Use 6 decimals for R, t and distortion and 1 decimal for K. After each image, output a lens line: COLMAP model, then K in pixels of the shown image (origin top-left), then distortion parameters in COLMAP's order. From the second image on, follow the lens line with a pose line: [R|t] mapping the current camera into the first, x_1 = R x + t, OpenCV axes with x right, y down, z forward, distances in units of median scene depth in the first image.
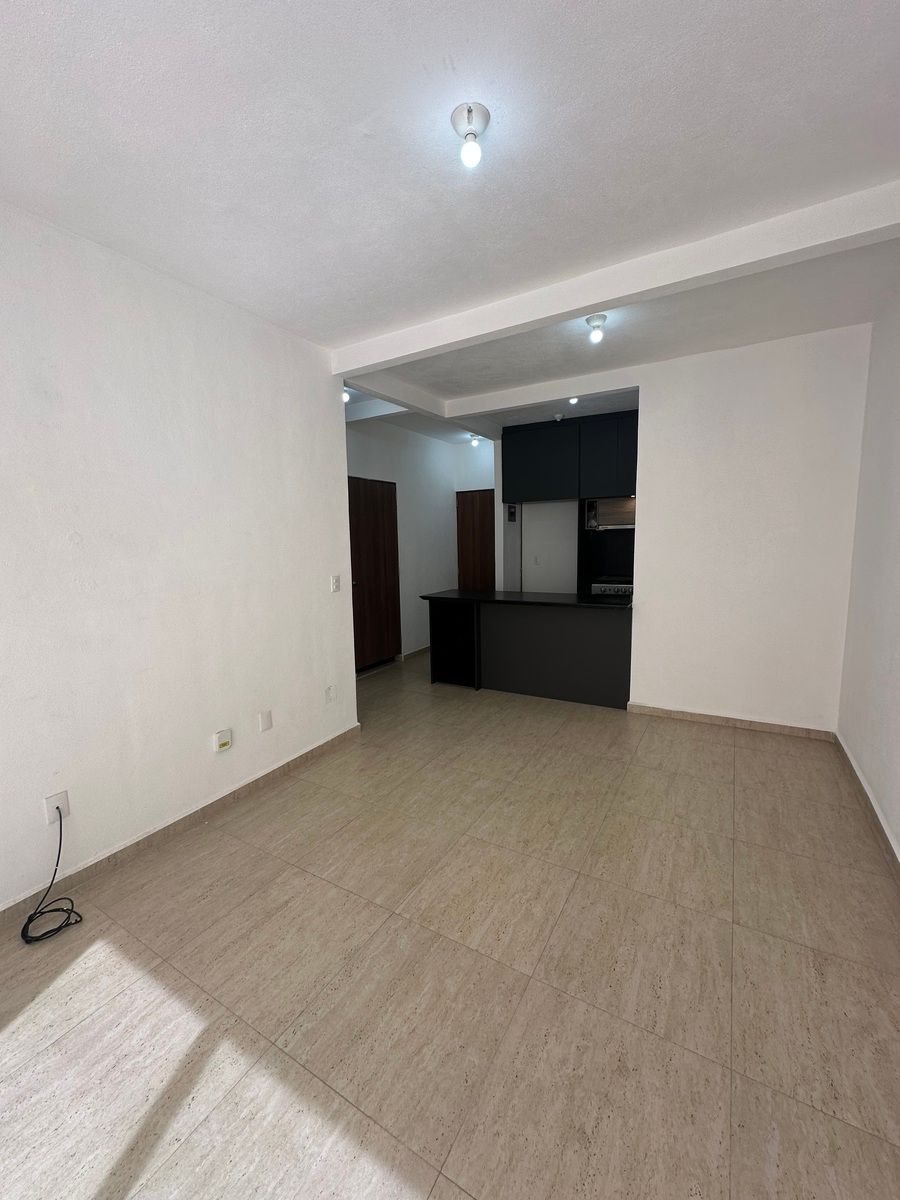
lens RADIAL K [[474.7, 0, 450.0], [0, 474.7, 600.0], [0, 0, 1]] dist [-0.001034, -0.000169]
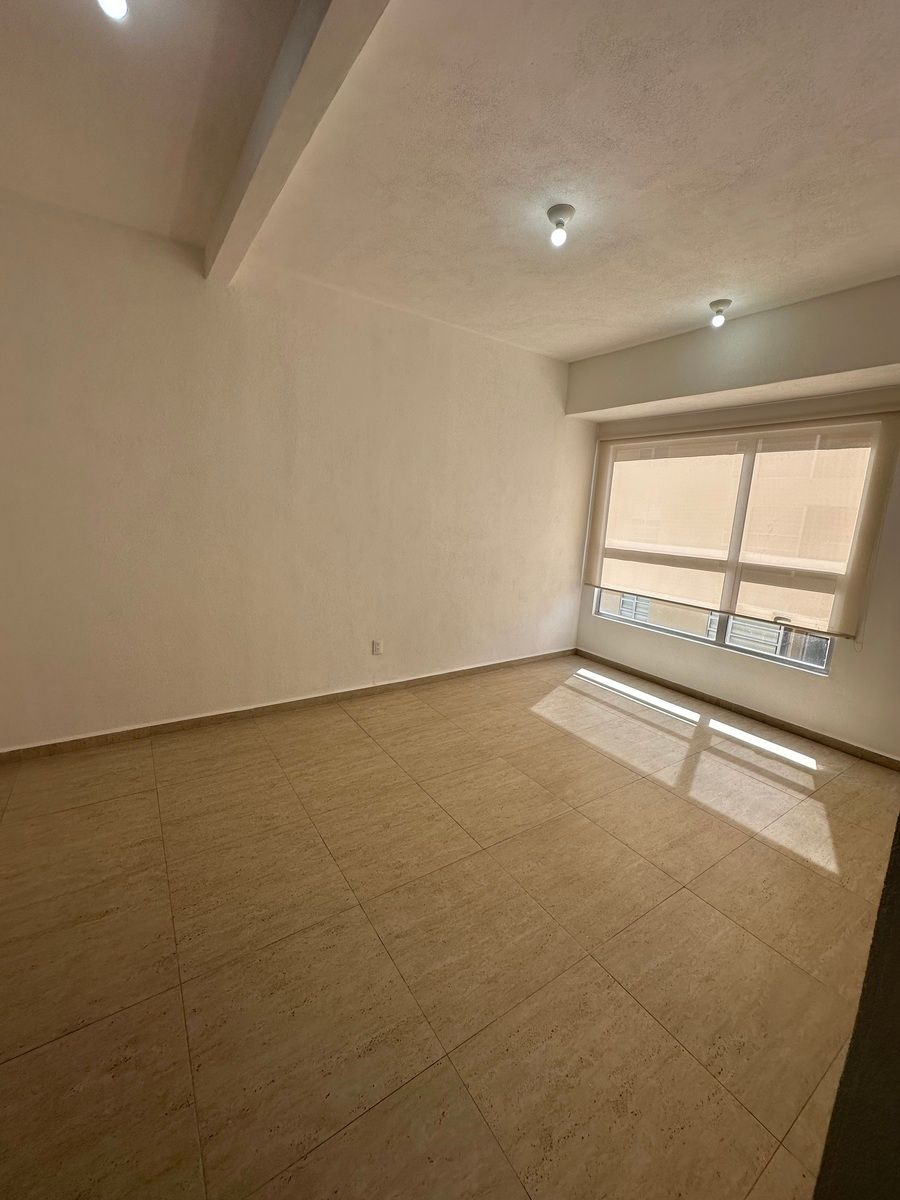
lens RADIAL K [[474.7, 0, 450.0], [0, 474.7, 600.0], [0, 0, 1]] dist [-0.001034, -0.000169]
pose [[-0.902481, -0.105746, 0.417547, -0.286851], [0.022846, 0.956279, 0.291563, -0.249153], [-0.430123, 0.272669, -0.860608, 2.062171]]
